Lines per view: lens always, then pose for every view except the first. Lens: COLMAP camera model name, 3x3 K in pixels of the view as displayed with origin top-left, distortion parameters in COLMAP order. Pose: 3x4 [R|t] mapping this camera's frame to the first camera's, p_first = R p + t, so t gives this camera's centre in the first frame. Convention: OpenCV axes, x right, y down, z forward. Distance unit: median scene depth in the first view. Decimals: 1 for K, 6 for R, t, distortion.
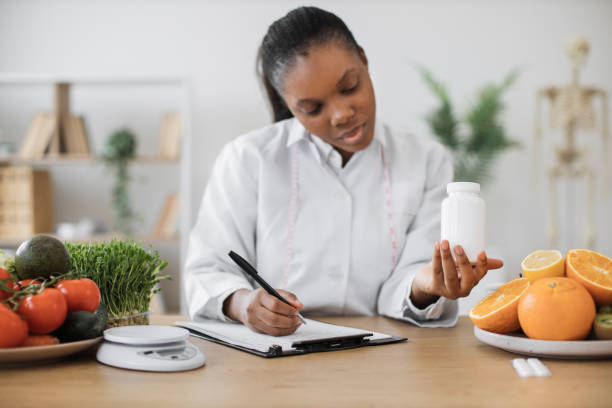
lens RADIAL K [[892.4, 0, 306.0], [0, 892.4, 204.0], [0, 0, 1]] dist [-0.032773, -0.125833]
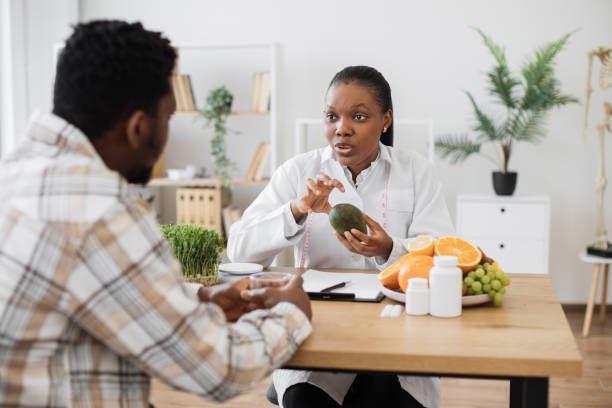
lens RADIAL K [[911.4, 0, 294.7], [0, 911.4, 203.1], [0, 0, 1]] dist [-0.075892, -0.069850]
pose [[0.986964, 0.017727, -0.159961, 0.299456], [-0.003120, 0.995836, 0.091107, -0.152740], [0.160910, -0.089420, 0.982910, -0.603210]]
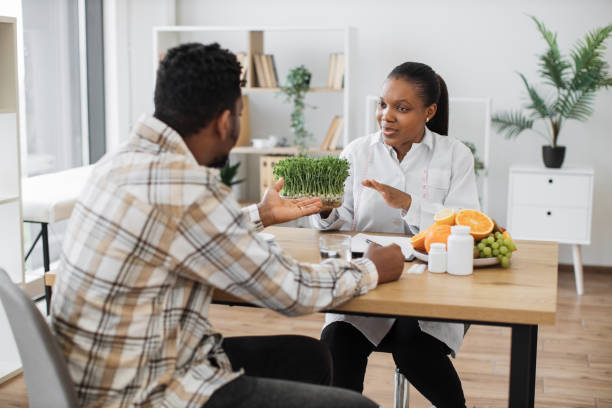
lens RADIAL K [[865.4, 0, 306.0], [0, 865.4, 204.0], [0, 0, 1]] dist [-0.091115, -0.008785]
pose [[0.969541, 0.045135, -0.240733, 0.421323], [-0.011752, 0.990314, 0.138344, -0.216486], [0.244645, -0.131301, 0.960681, -0.872221]]
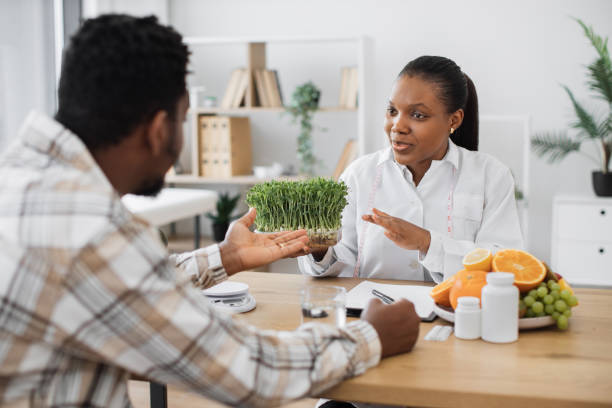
lens RADIAL K [[906.9, 0, 325.2], [0, 906.9, 201.5], [0, 0, 1]] dist [-0.002449, -0.019478]
pose [[0.968156, 0.027567, -0.248827, 0.384866], [-0.003867, 0.995447, 0.095237, -0.158676], [0.250319, -0.091242, 0.963854, -0.429360]]
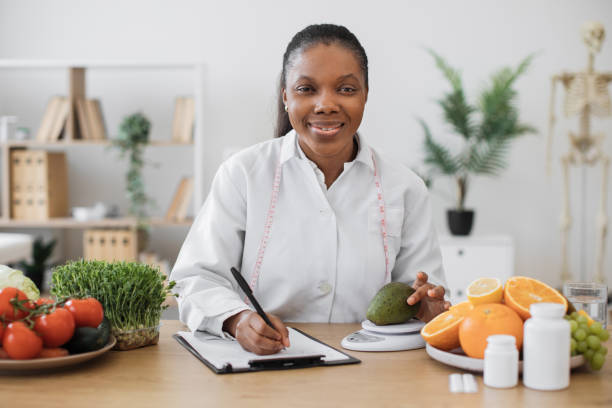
lens RADIAL K [[941.8, 0, 291.7], [0, 941.8, 204.6], [0, 0, 1]] dist [-0.046516, -0.057140]
pose [[0.998921, 0.008785, -0.045608, 0.071387], [-0.006958, 0.999173, 0.040071, -0.089748], [0.045922, -0.039711, 0.998155, -0.216438]]
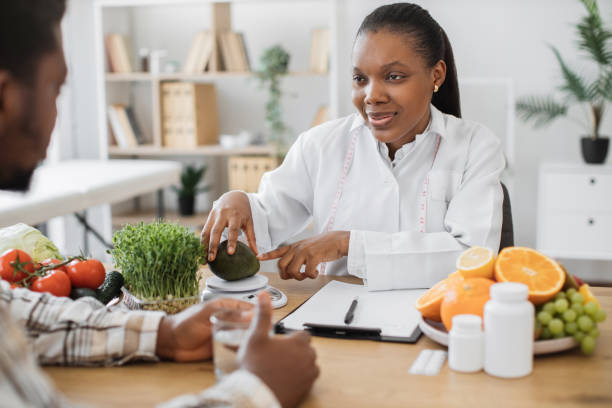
lens RADIAL K [[883.0, 0, 306.0], [0, 883.0, 204.0], [0, 0, 1]] dist [-0.052931, -0.041547]
pose [[0.969117, 0.026141, -0.245211, 0.325391], [0.008407, 0.990285, 0.138799, -0.153903], [0.246458, -0.136574, 0.959482, -0.076032]]
